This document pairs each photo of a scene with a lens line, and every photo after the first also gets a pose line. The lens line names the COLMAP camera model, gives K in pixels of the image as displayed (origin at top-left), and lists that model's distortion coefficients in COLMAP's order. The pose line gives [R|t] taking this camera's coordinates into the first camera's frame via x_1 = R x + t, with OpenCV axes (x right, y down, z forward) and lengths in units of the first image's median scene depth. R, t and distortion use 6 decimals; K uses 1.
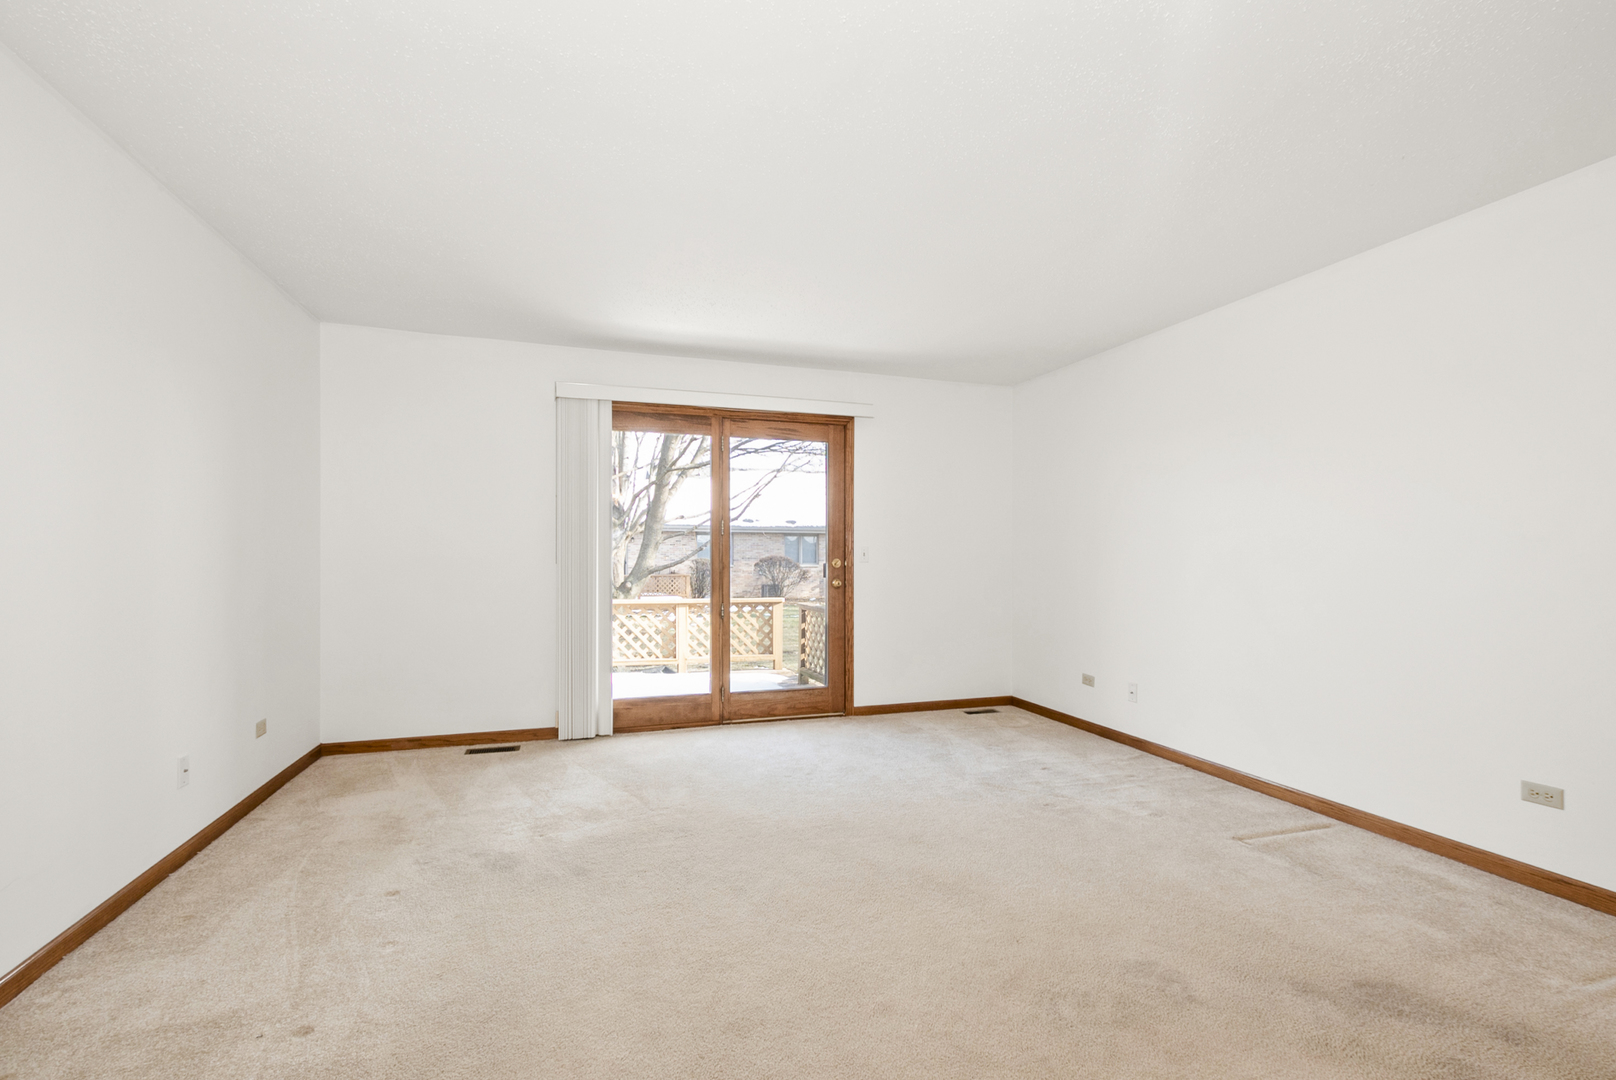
lens RADIAL K [[706.4, 0, 803.0], [0, 706.4, 563.4], [0, 0, 1]] dist [0.011275, 0.000075]
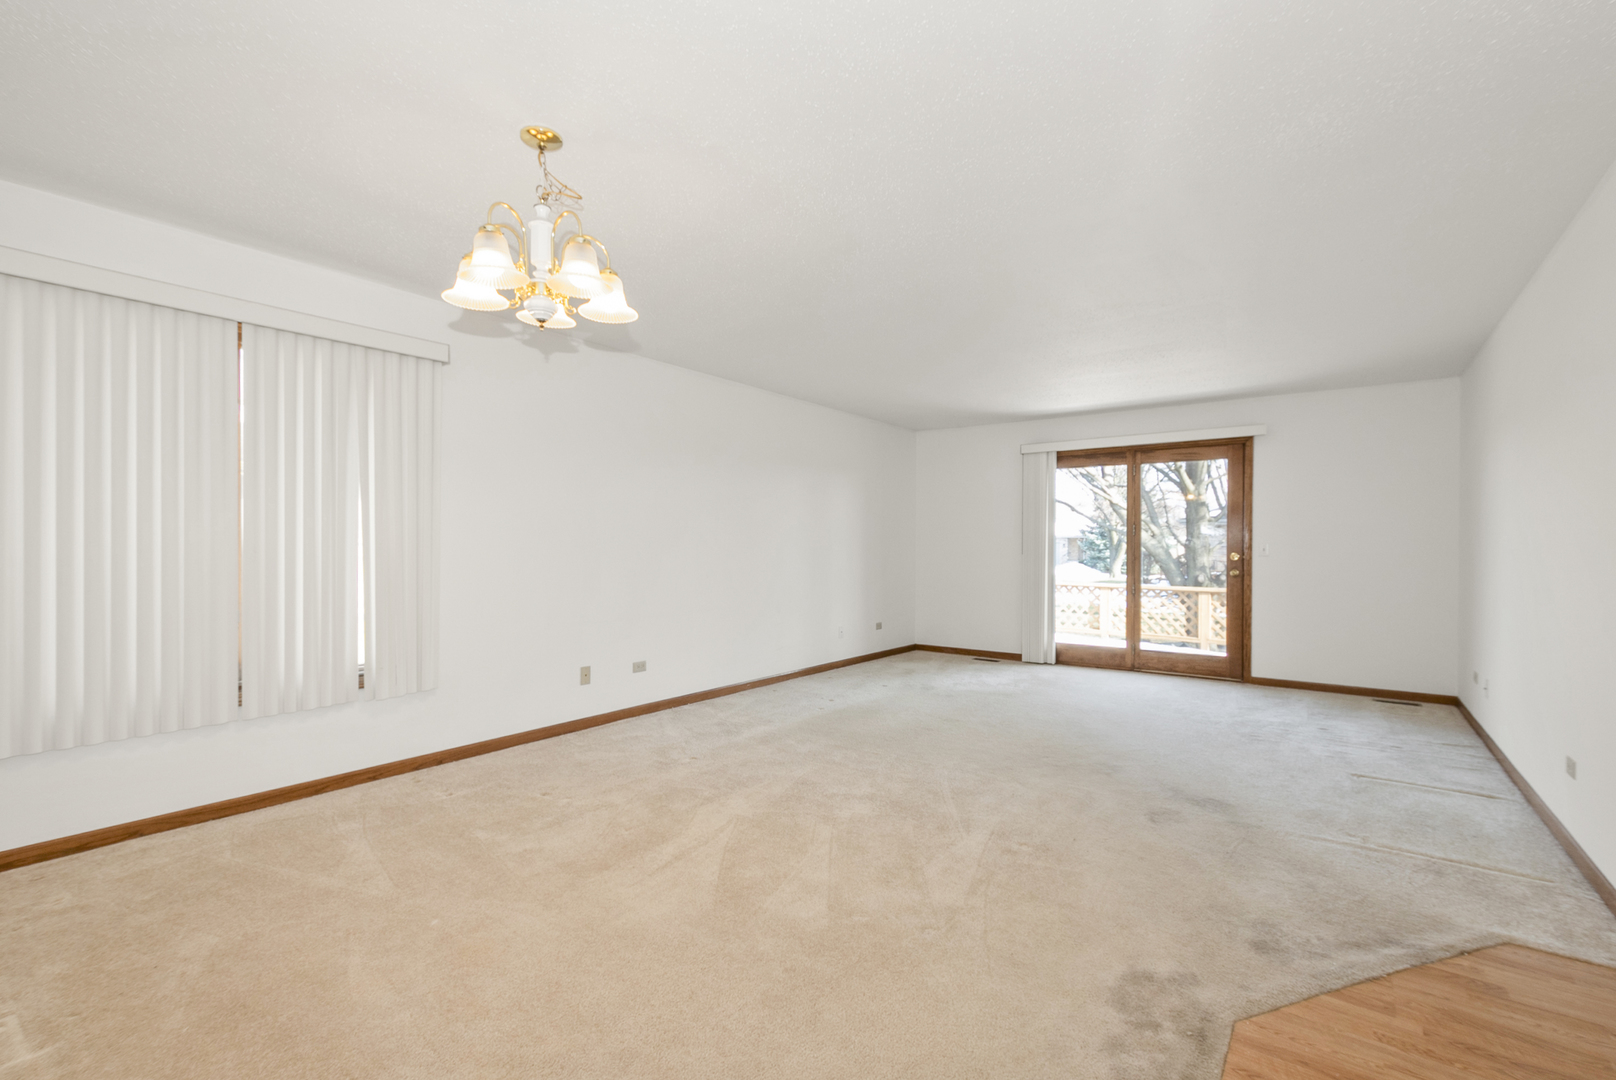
lens RADIAL K [[714.6, 0, 829.9], [0, 714.6, 540.9], [0, 0, 1]] dist [-0.001462, -0.000369]
pose [[0.590652, -0.005943, -0.806904, 0.631886], [-0.013258, 0.999766, -0.017069, 0.002772], [0.806817, 0.020779, 0.590436, -0.300591]]
